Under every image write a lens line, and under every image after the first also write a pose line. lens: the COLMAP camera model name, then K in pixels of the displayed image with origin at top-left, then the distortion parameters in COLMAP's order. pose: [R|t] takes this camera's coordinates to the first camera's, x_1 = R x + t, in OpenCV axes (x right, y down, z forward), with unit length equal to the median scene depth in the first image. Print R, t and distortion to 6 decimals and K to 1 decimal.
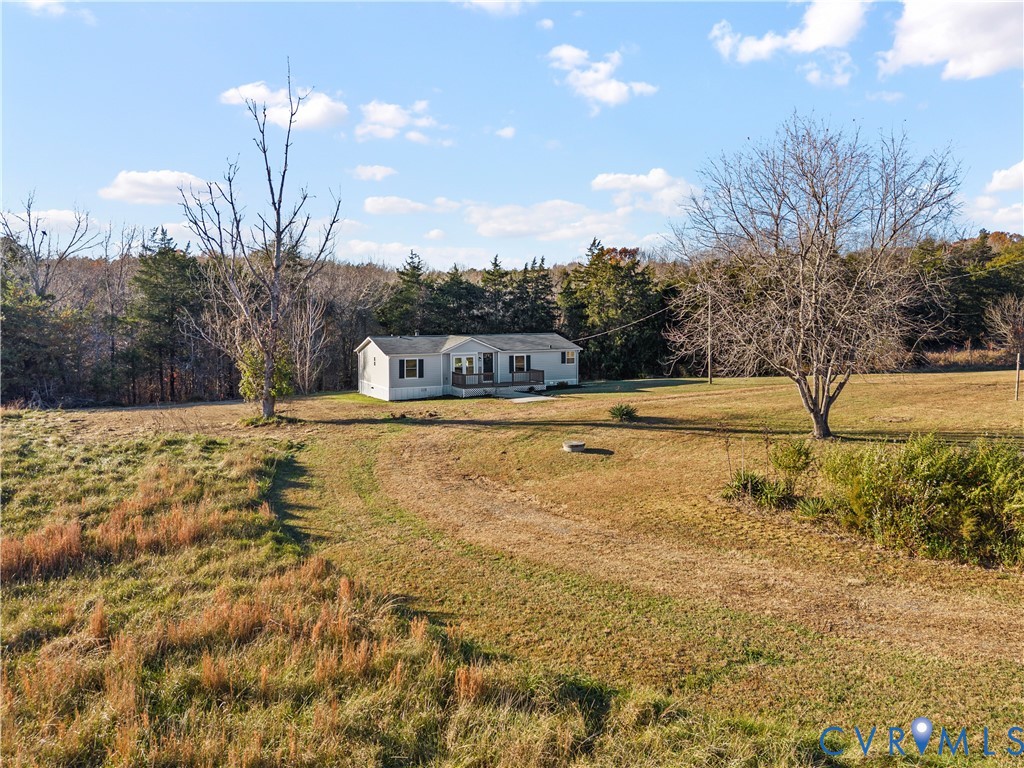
lens RADIAL K [[702.4, 0, 523.2], [0, 702.4, 318.6], [0, 0, 1]] dist [0.000694, -0.001128]
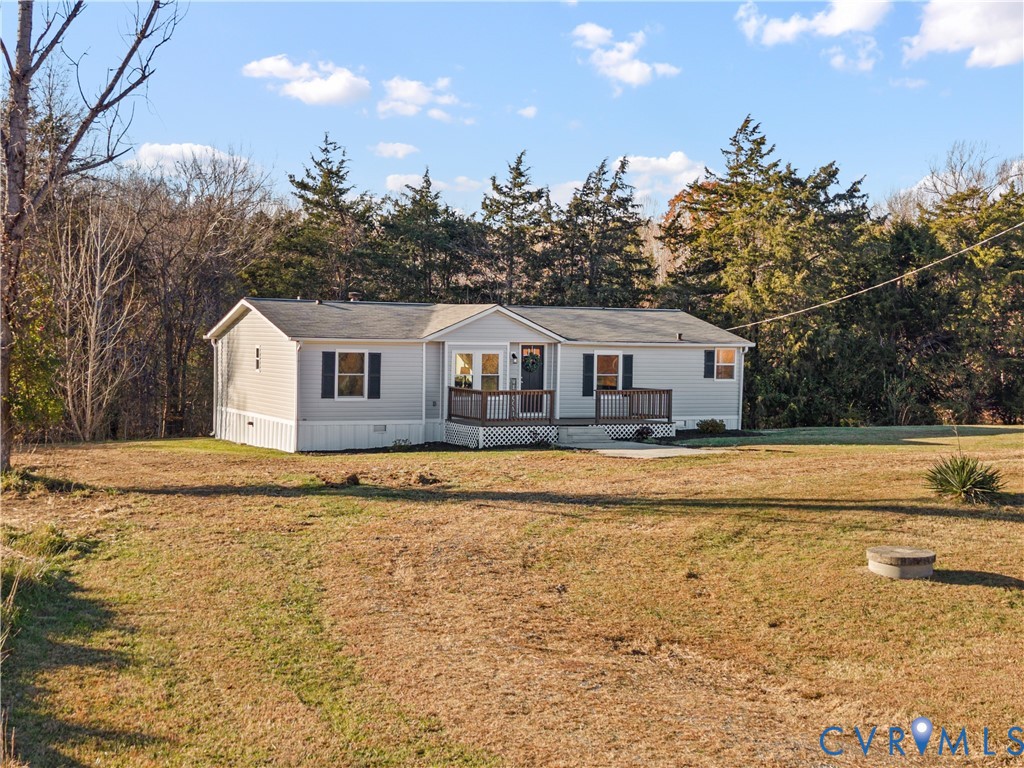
lens RADIAL K [[1389.8, 0, 511.2], [0, 1389.8, 381.5], [0, 0, 1]] dist [0.038842, -0.026721]
pose [[0.999677, 0.024907, 0.005015, -0.067282], [-0.025062, 0.999120, 0.033642, 0.043109], [-0.004173, -0.033757, 0.999421, 0.185452]]
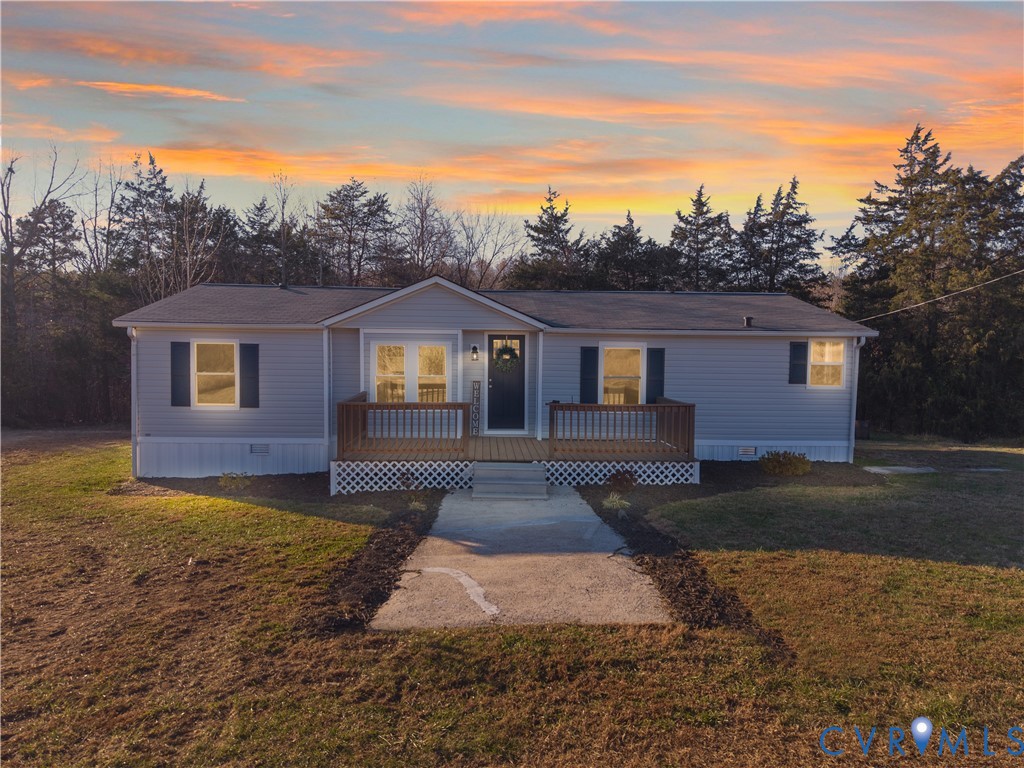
lens RADIAL K [[684.0, 0, 512.0], [0, 684.0, 384.0], [0, 0, 1]] dist [0.011019, -0.003197]
pose [[0.919639, 0.041167, -0.390602, 0.062781], [-0.020429, 0.998159, 0.057102, 0.053278], [0.392234, -0.044534, 0.918787, 0.745223]]
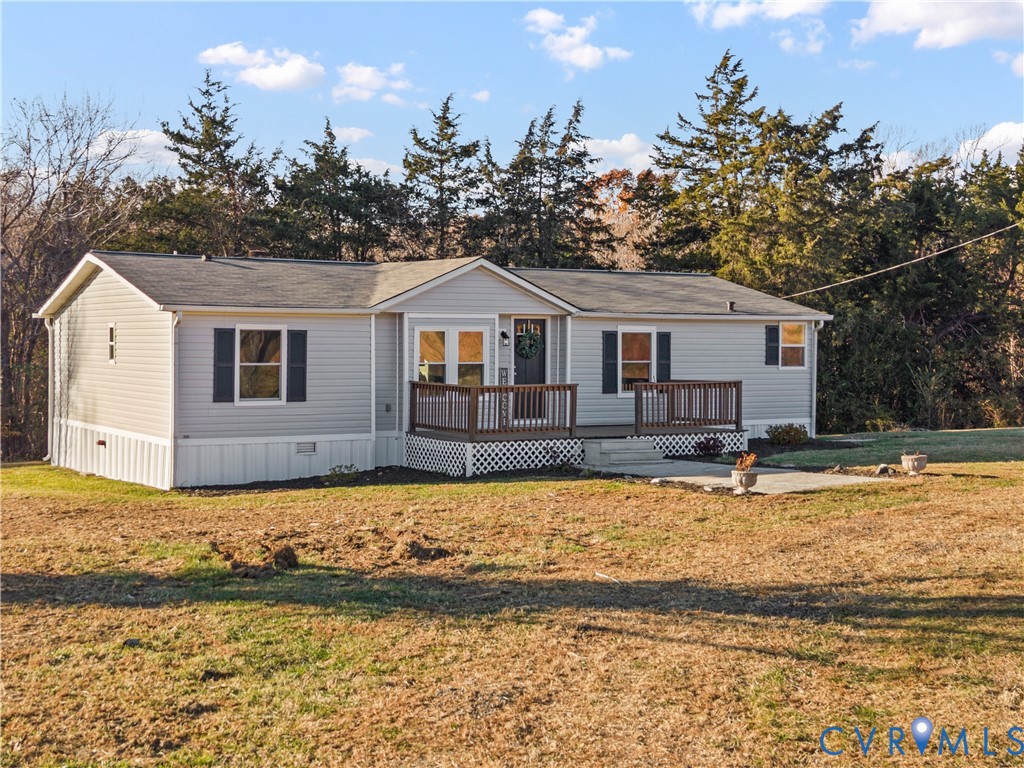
lens RADIAL K [[1389.8, 0, 511.2], [0, 1389.8, 381.5], [0, 0, 1]] dist [0.038842, -0.026721]
pose [[0.996015, 0.010396, 0.088583, -0.106903], [-0.013032, 0.999488, 0.029226, 0.057832], [-0.088233, -0.030264, 0.995640, 0.456133]]
